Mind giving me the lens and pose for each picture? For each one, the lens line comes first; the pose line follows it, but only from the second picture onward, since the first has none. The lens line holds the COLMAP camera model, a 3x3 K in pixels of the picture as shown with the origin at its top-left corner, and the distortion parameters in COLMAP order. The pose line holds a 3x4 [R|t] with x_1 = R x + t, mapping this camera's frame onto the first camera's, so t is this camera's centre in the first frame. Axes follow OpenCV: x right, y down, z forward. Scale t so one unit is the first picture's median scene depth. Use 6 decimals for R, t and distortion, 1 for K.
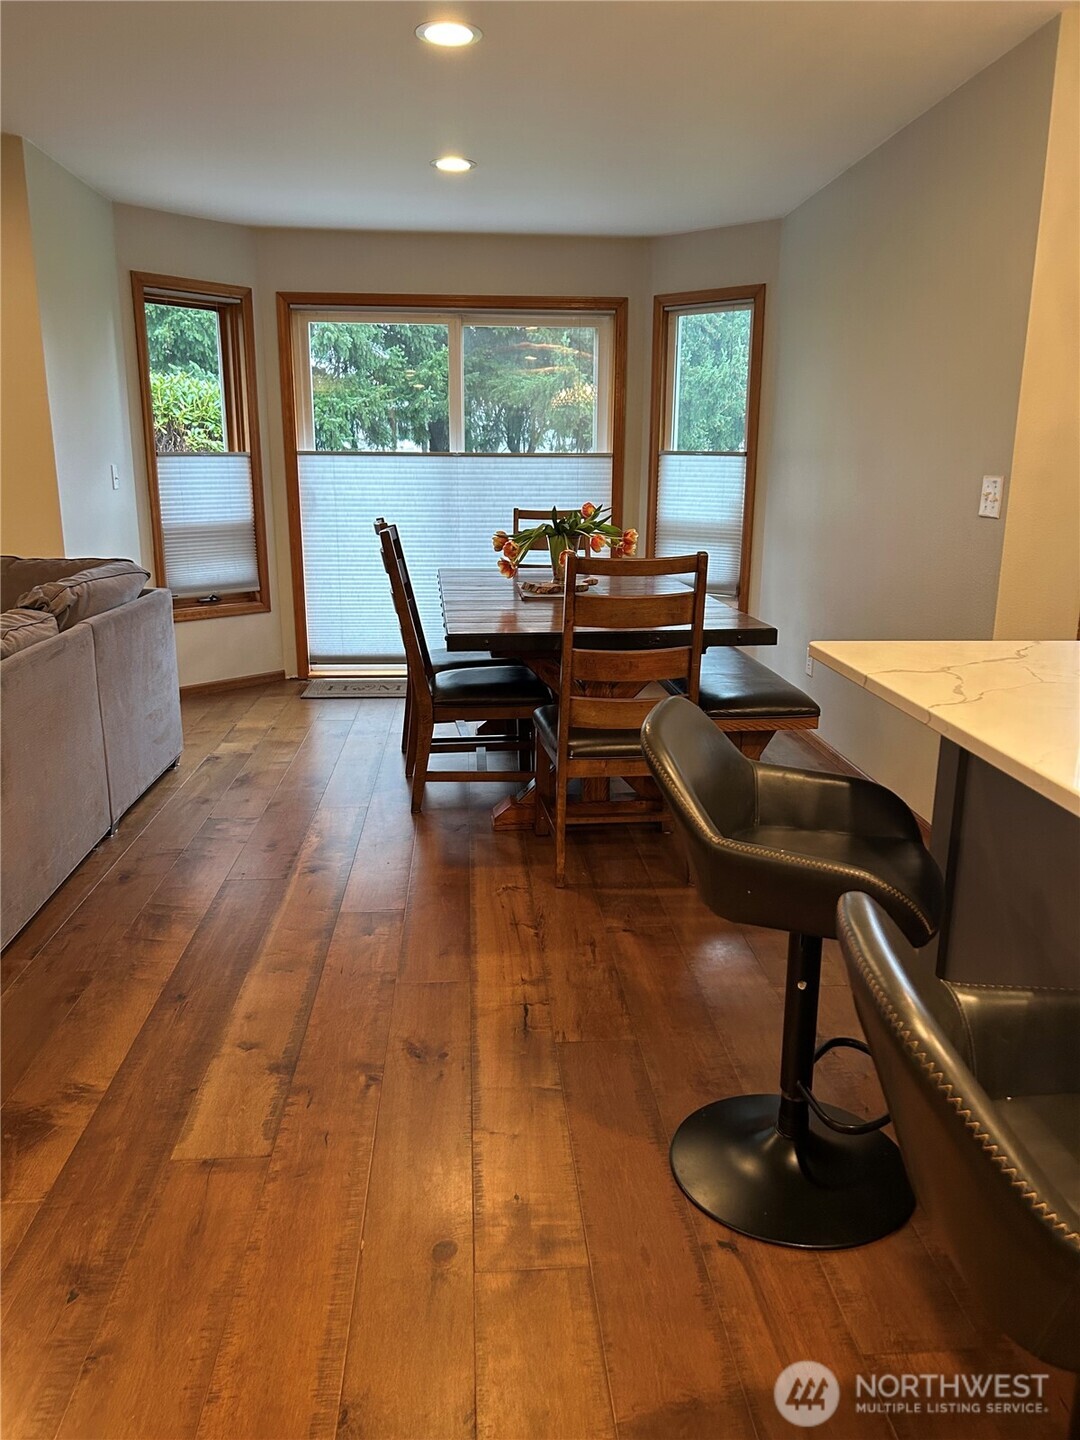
lens RADIAL K [[1077.0, 0, 540.0], [0, 1077.0, 720.0], [0, 0, 1]] dist [0.041182, -0.057364]
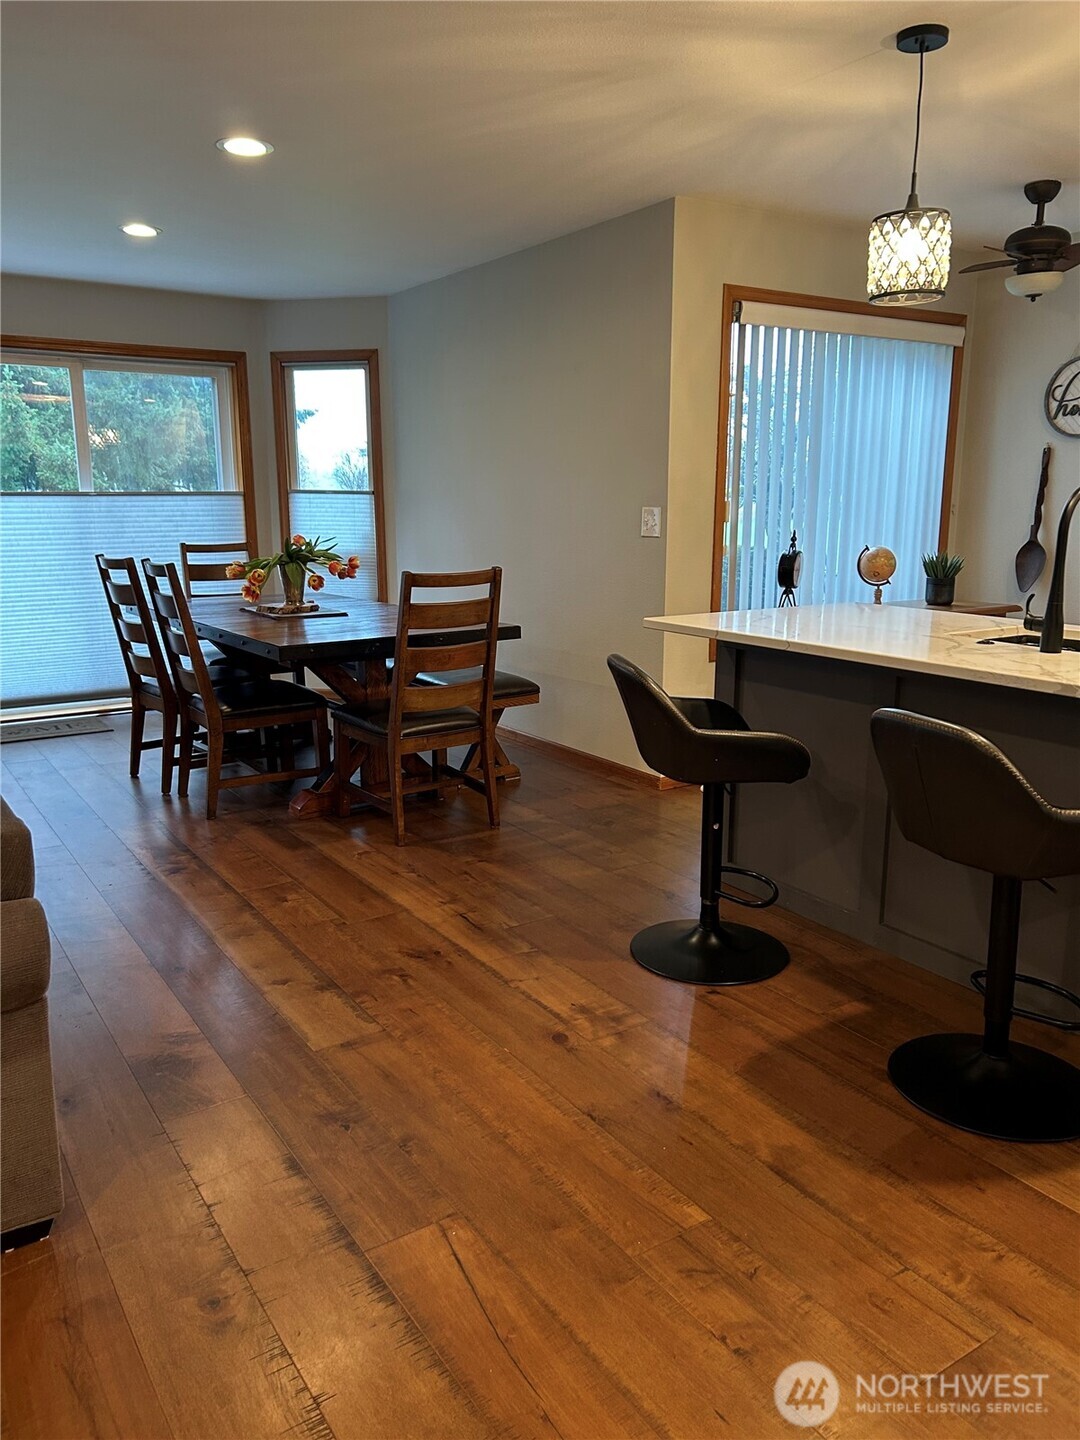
lens RADIAL K [[1077.0, 0, 540.0], [0, 1077.0, 720.0], [0, 0, 1]] dist [0.041182, -0.057364]
pose [[0.871107, -0.107015, 0.479291, -0.424338], [0.122447, 0.992475, -0.000950, 0.035182], [-0.475583, 0.059515, 0.877655, -0.160990]]
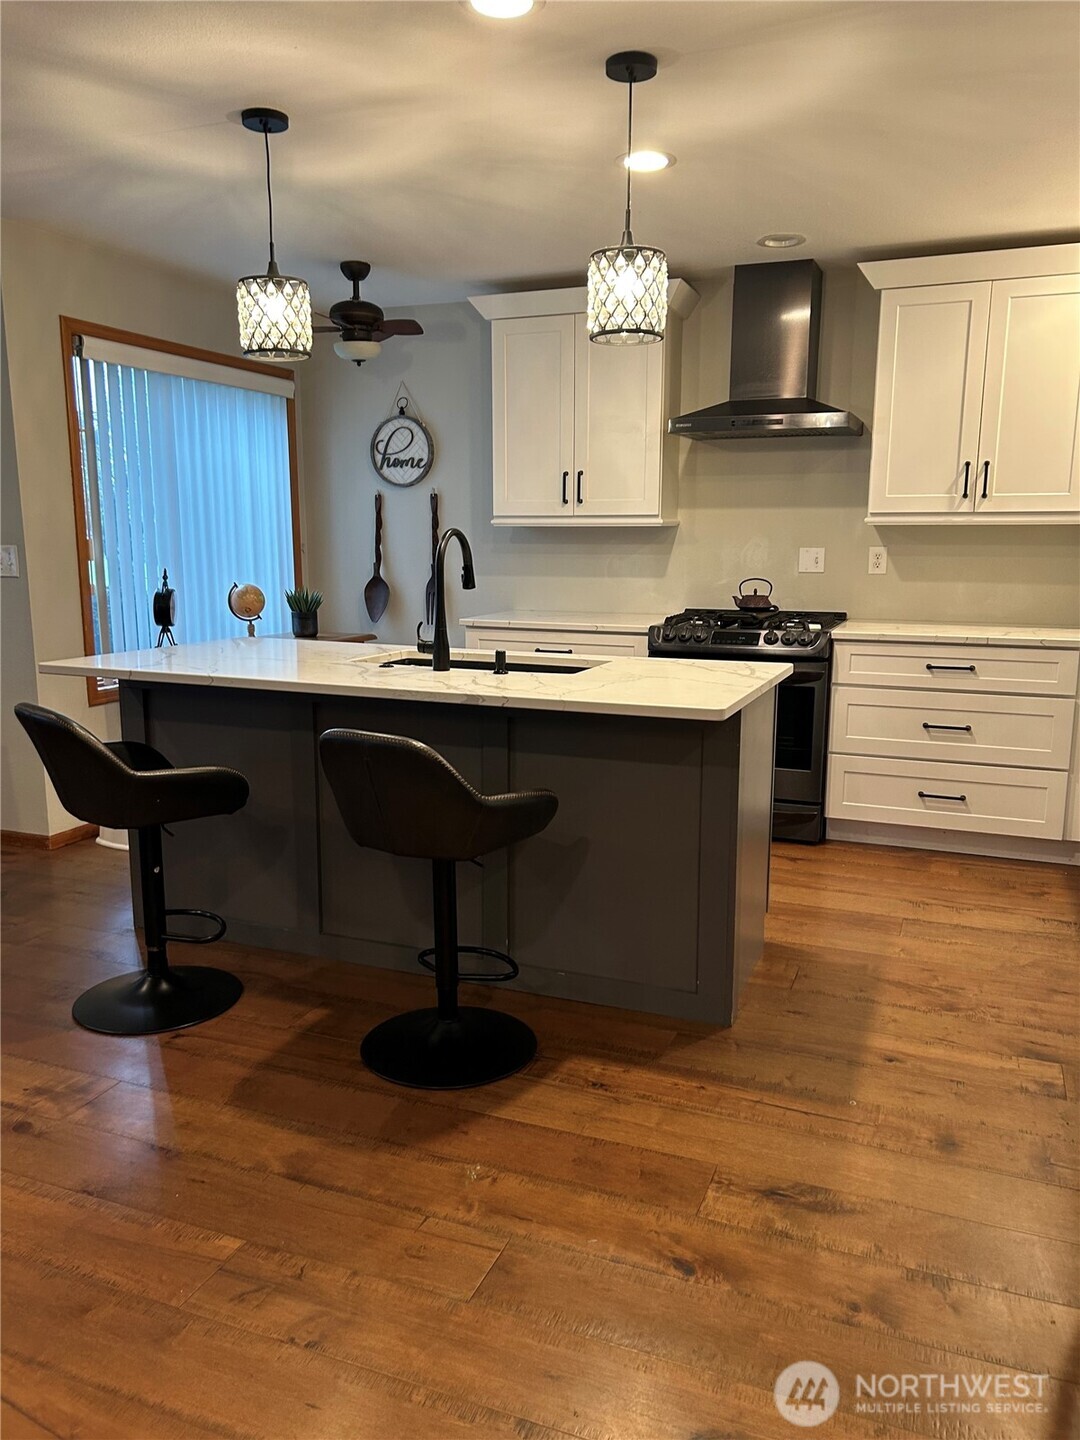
lens RADIAL K [[1070.2, 0, 562.1], [0, 1070.2, 719.2], [0, 0, 1]] dist [0.008782, -0.024566]
pose [[0.417487, -0.157091, 0.895001, -0.503806], [0.210559, 0.974860, 0.072889, 0.026141], [-0.883951, 0.158020, 0.440069, -0.133430]]
